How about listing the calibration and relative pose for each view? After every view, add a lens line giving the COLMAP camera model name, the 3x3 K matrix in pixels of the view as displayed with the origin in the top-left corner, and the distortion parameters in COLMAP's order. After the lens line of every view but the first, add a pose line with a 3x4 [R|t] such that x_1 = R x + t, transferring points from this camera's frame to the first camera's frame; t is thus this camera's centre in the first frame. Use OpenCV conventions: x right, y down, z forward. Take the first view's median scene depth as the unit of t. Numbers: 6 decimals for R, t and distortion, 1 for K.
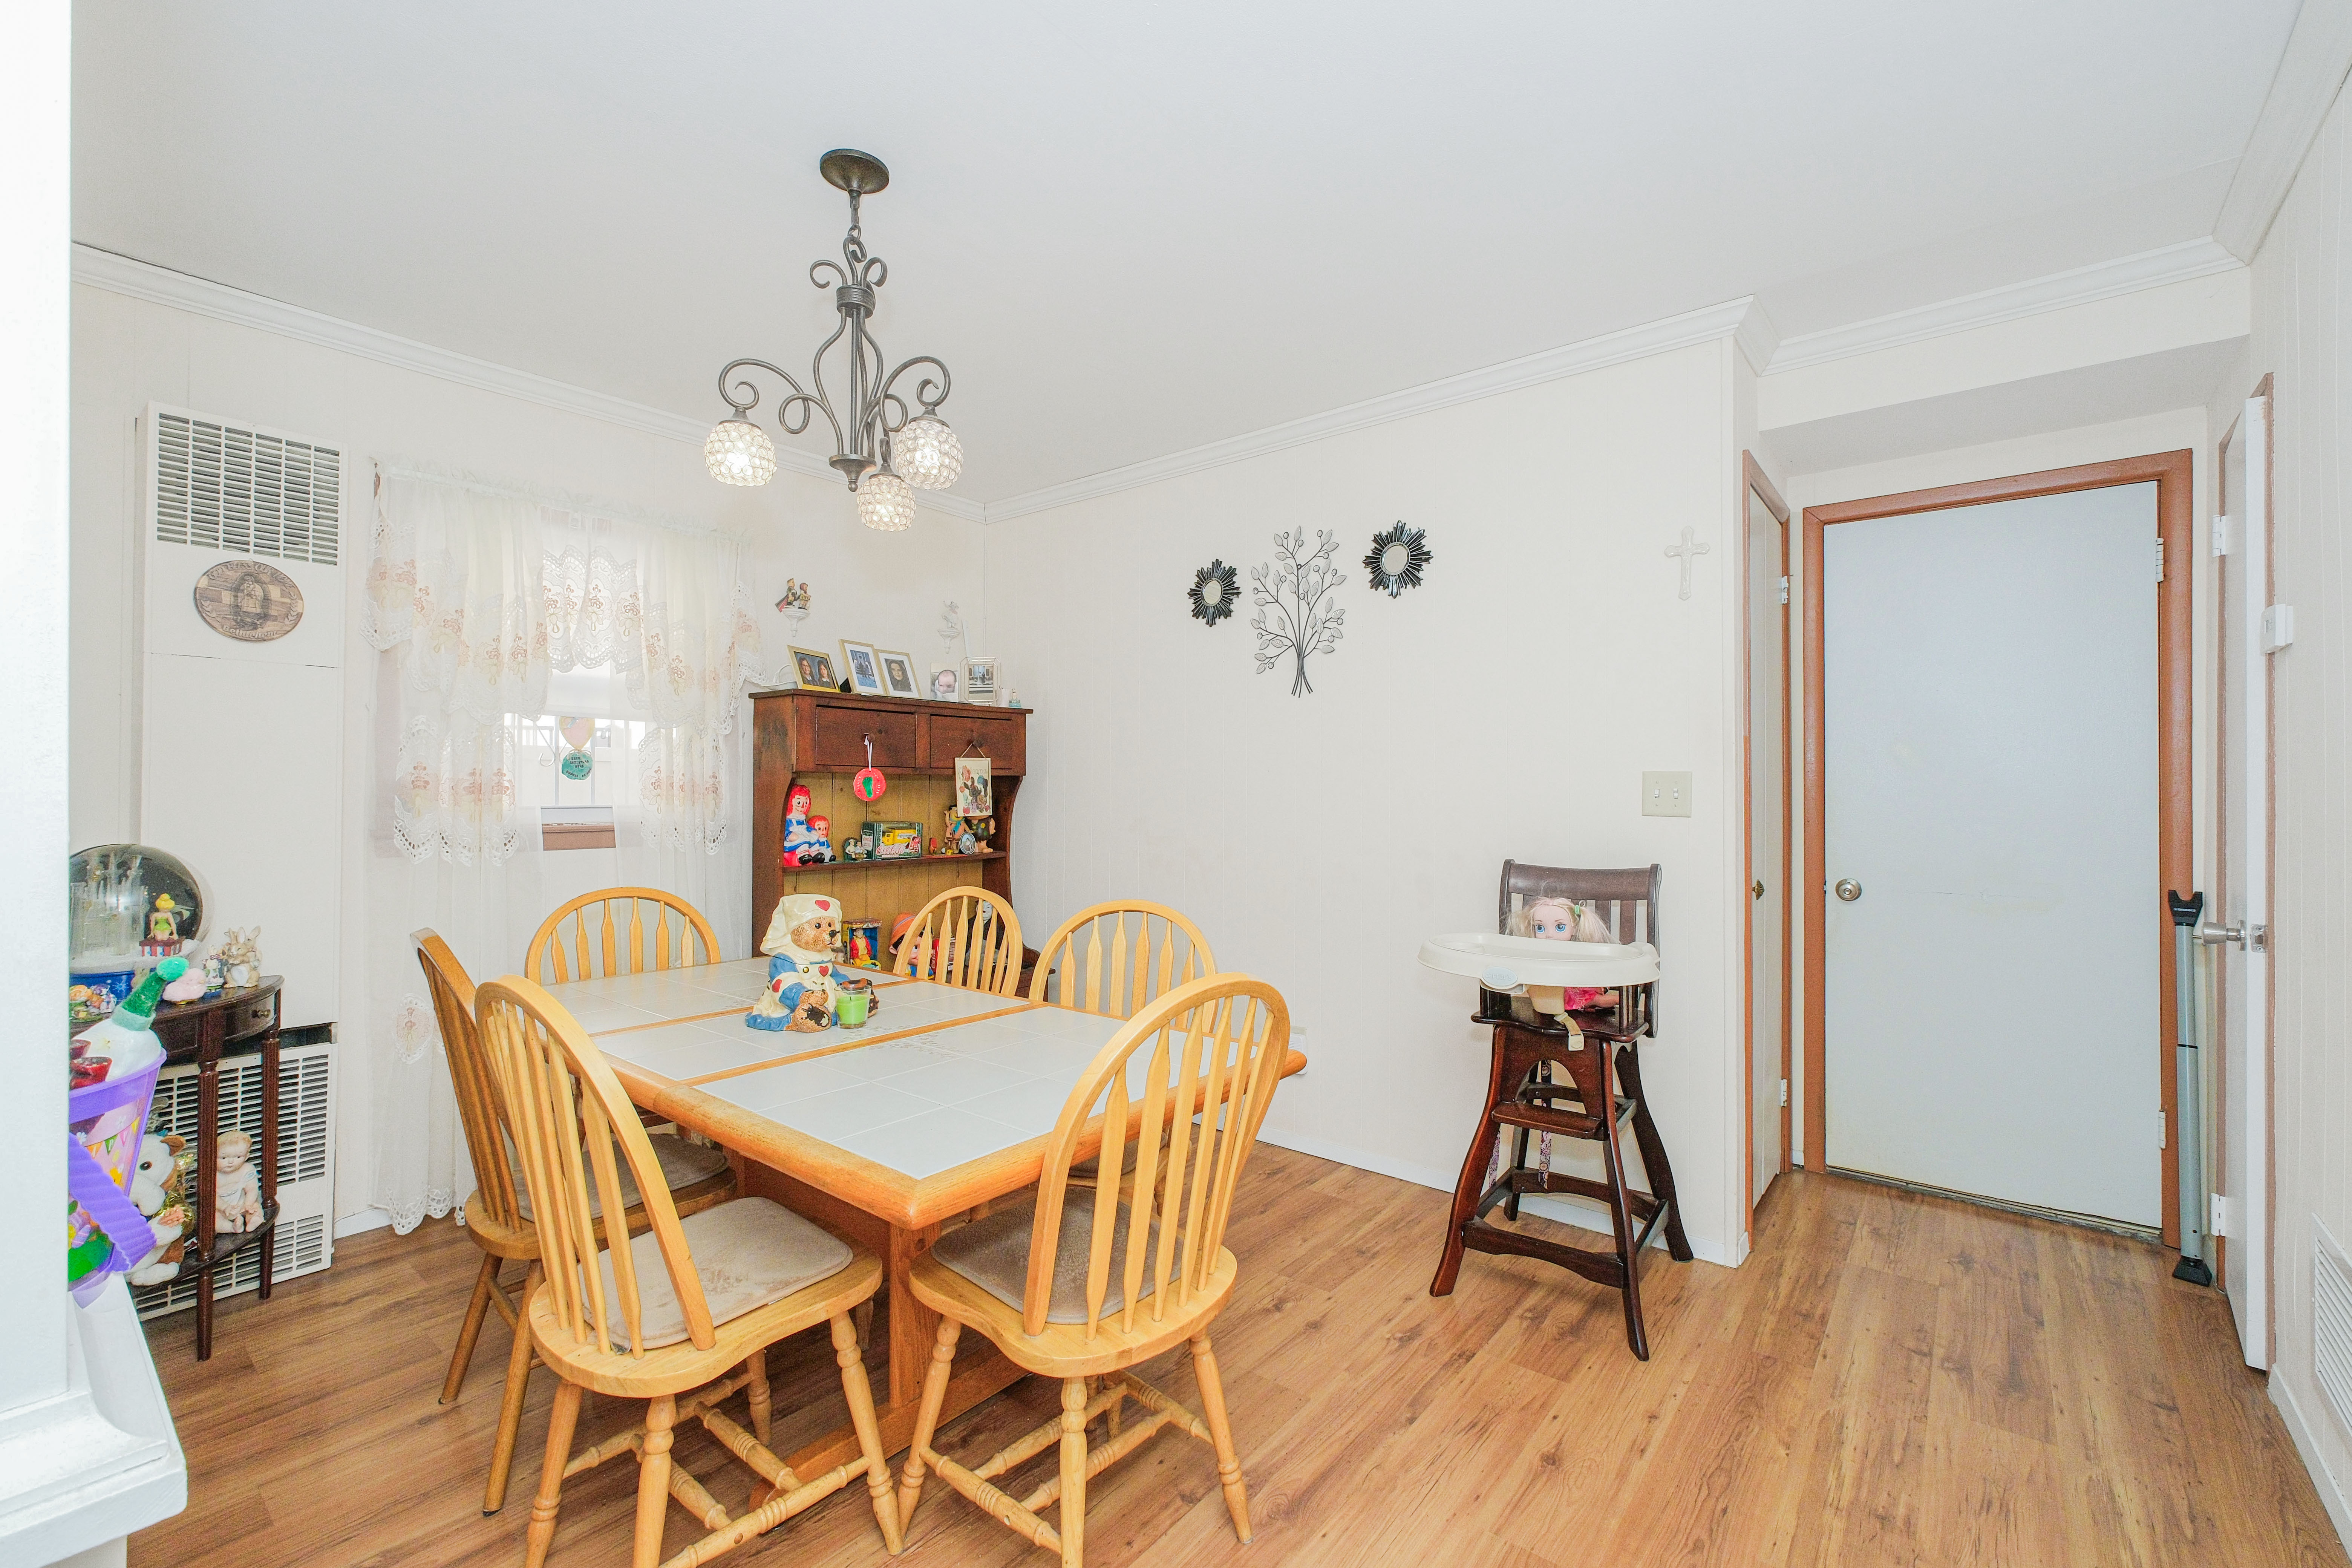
lens RADIAL K [[992.8, 0, 1177.0], [0, 992.8, 780.7], [0, 0, 1]] dist [0.006856, 0.000062]
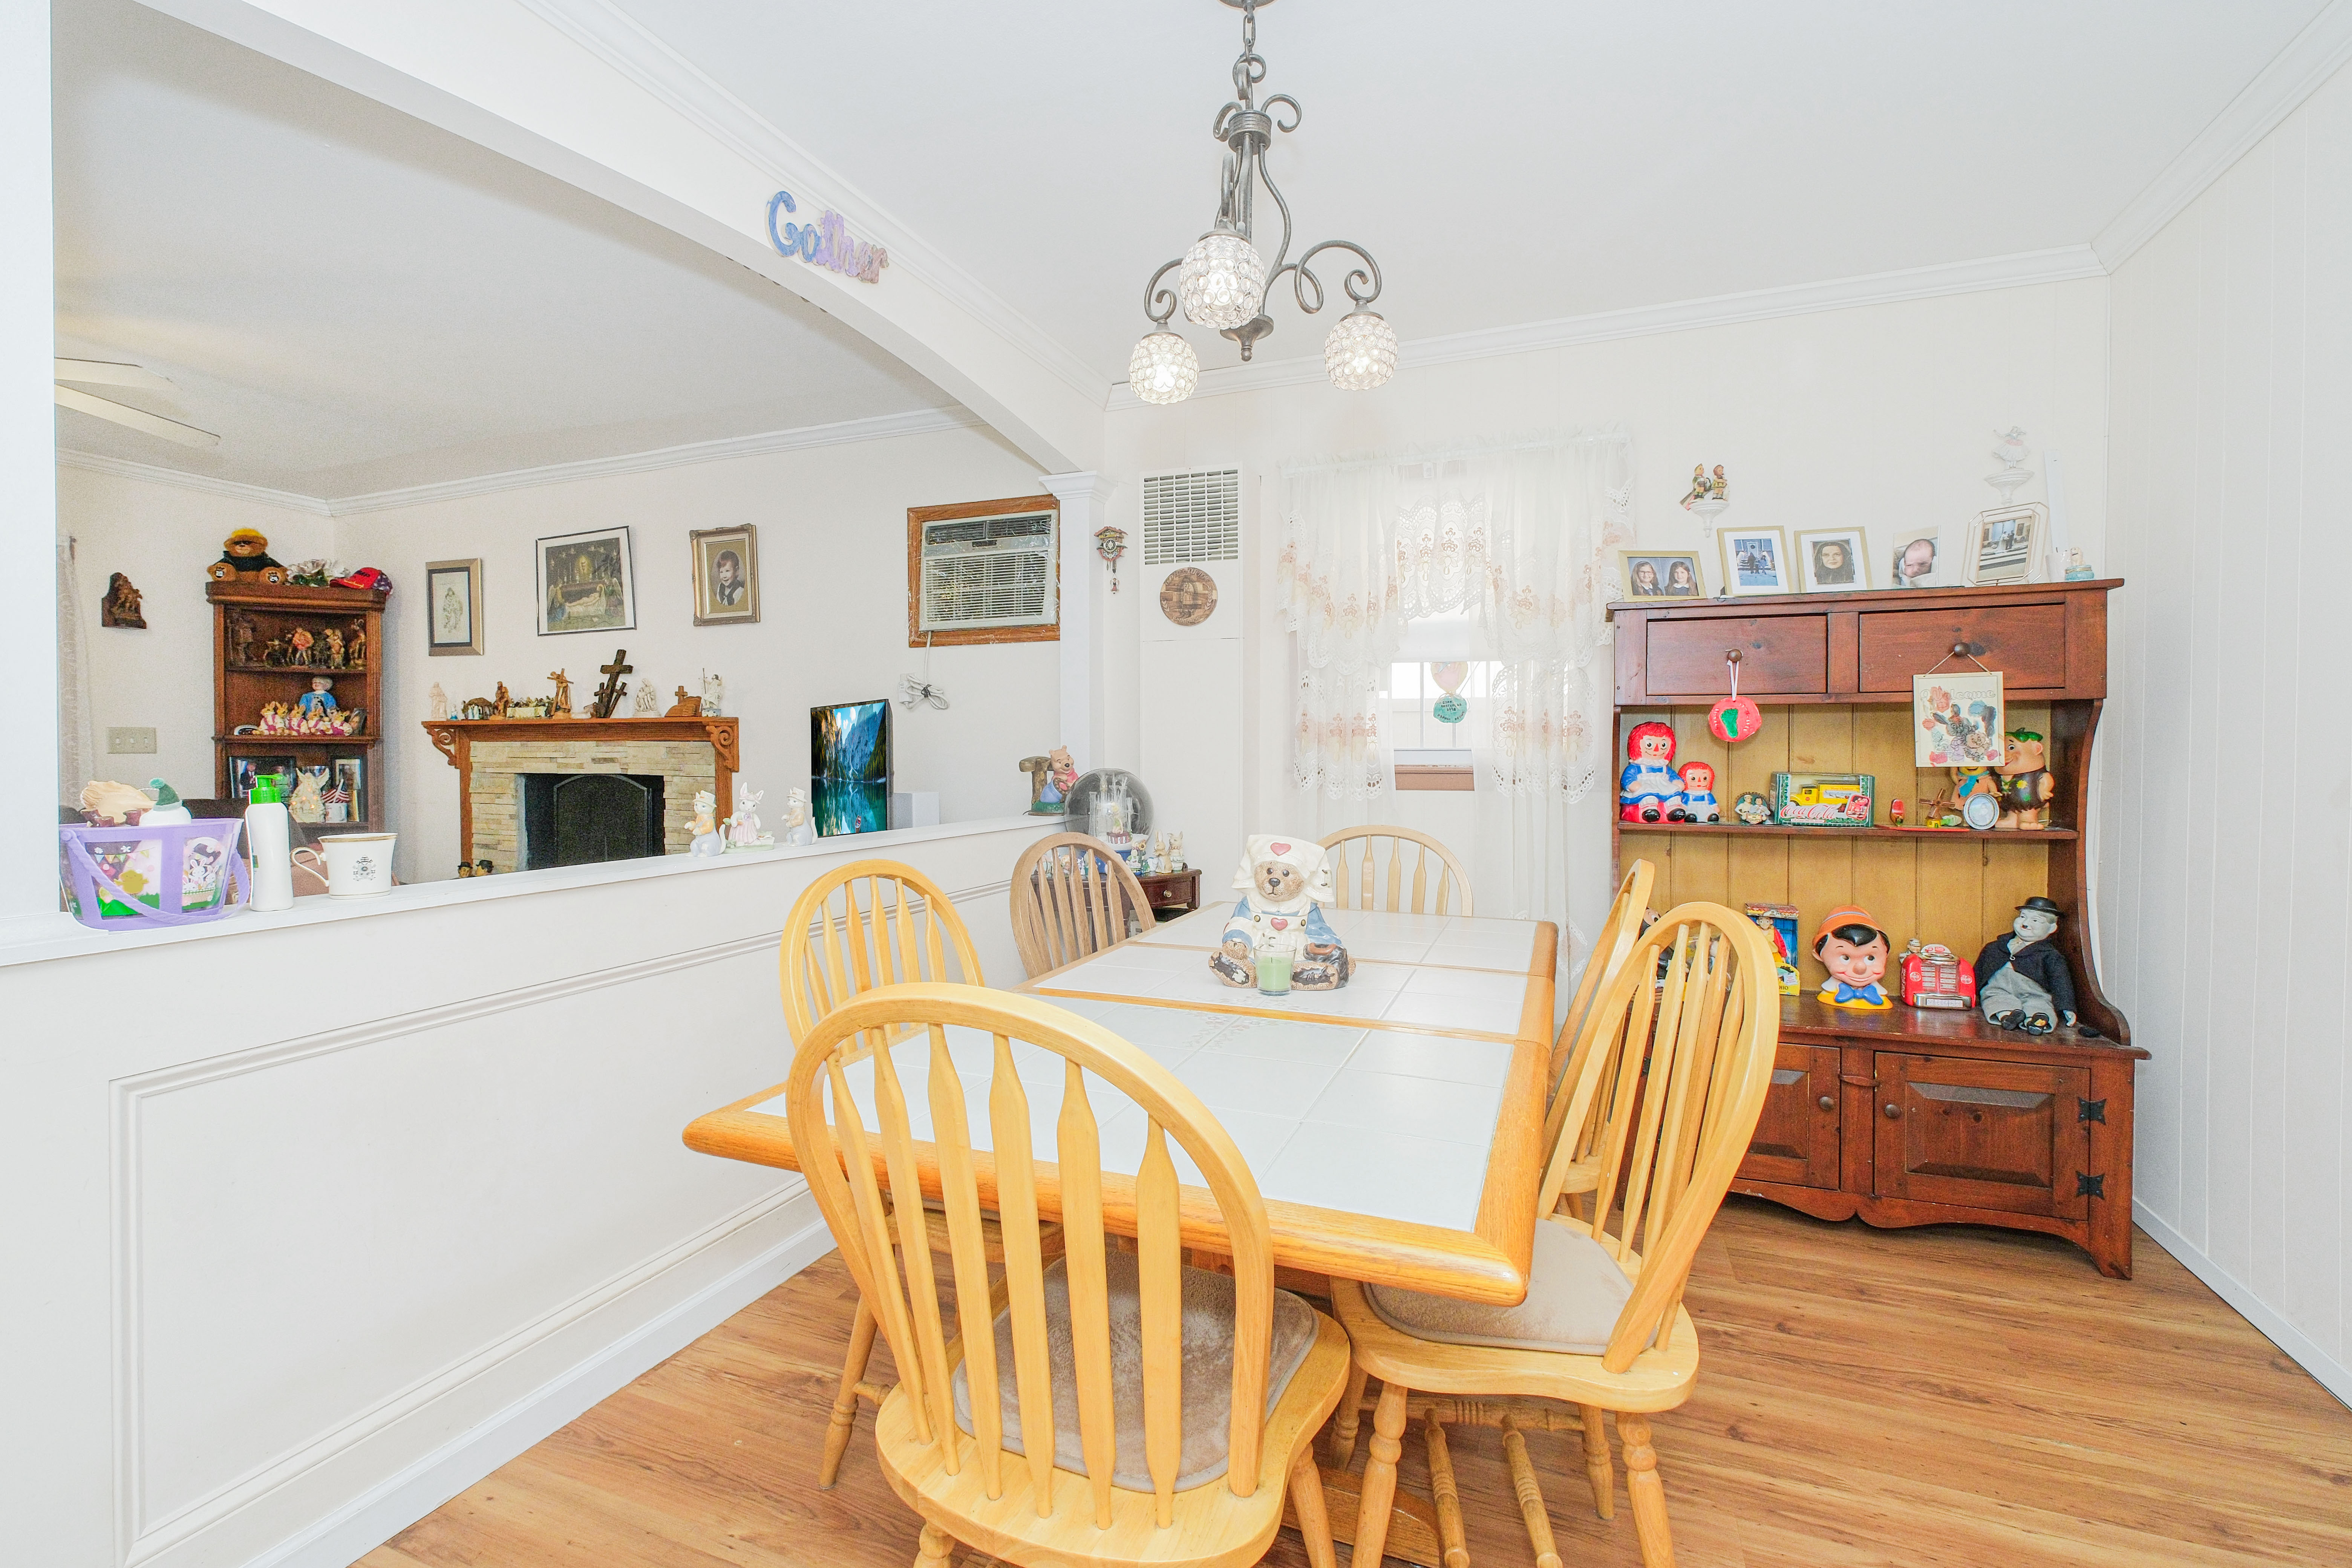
lens RADIAL K [[992.8, 0, 1162.4], [0, 992.8, 767.1], [0, 0, 1]] dist [0.006856, 0.000062]
pose [[0.316178, 0.014256, -0.948593, 0.265861], [0.010507, 0.999773, 0.018528, 0.021861], [0.948642, -0.015825, 0.315956, 0.381356]]
